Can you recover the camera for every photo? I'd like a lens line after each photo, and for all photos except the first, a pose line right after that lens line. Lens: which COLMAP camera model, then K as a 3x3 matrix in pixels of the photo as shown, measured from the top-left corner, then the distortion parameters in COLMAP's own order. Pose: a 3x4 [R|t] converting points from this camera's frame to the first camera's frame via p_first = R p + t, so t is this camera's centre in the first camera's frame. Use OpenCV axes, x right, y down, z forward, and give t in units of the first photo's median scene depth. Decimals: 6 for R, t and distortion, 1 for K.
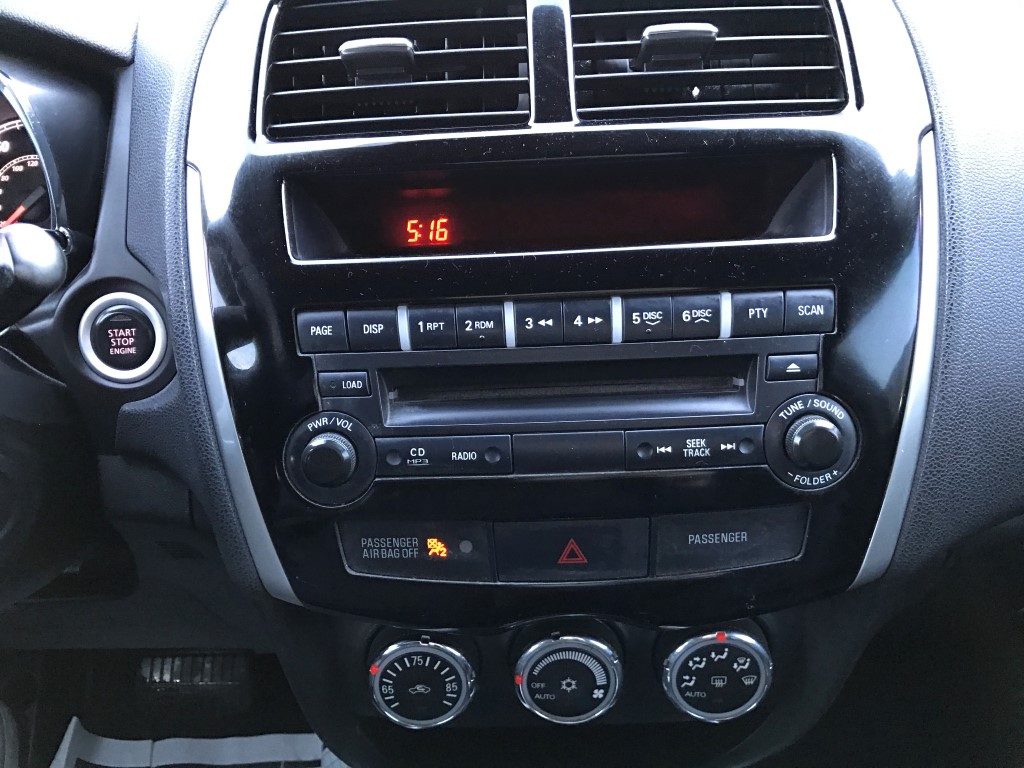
lens RADIAL K [[839.3, 0, 503.0], [0, 839.3, 404.8], [0, 0, 1]] dist [0.013504, -0.006184]
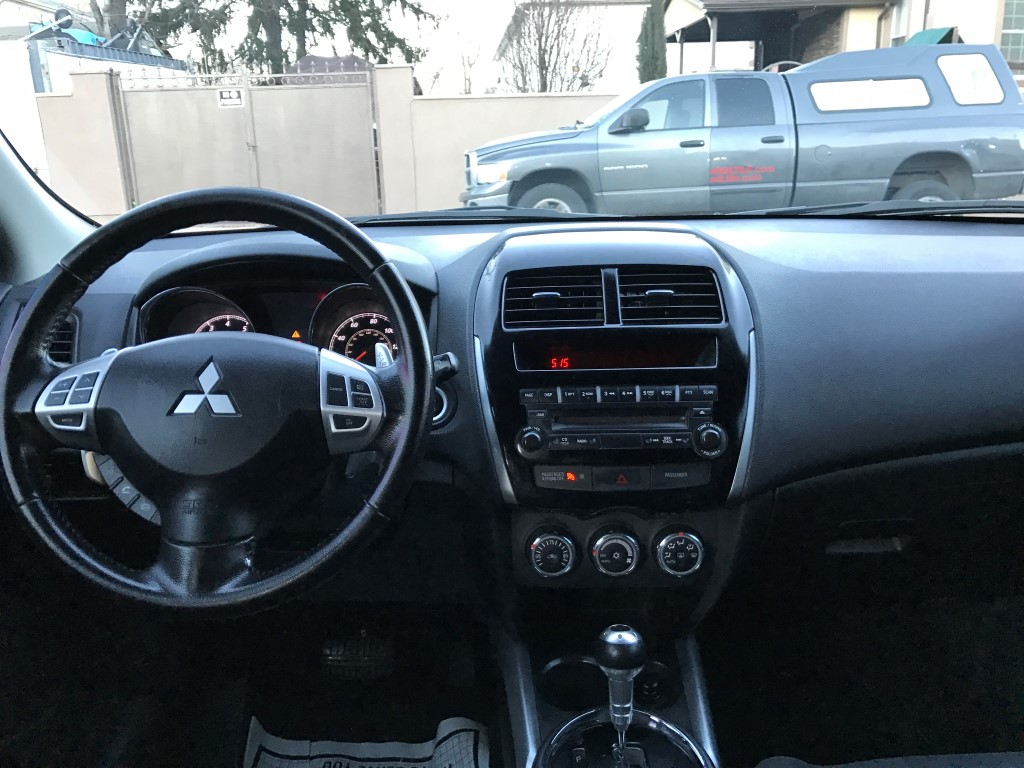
lens RADIAL K [[839.3, 0, 506.7], [0, 839.3, 391.1], [0, 0, 1]] dist [0.013504, -0.006184]
pose [[0.999593, 0.026661, 0.010108, -0.315203], [-0.023799, 0.975386, -0.219216, 0.494242], [-0.015704, 0.218886, 0.975624, -1.643860]]
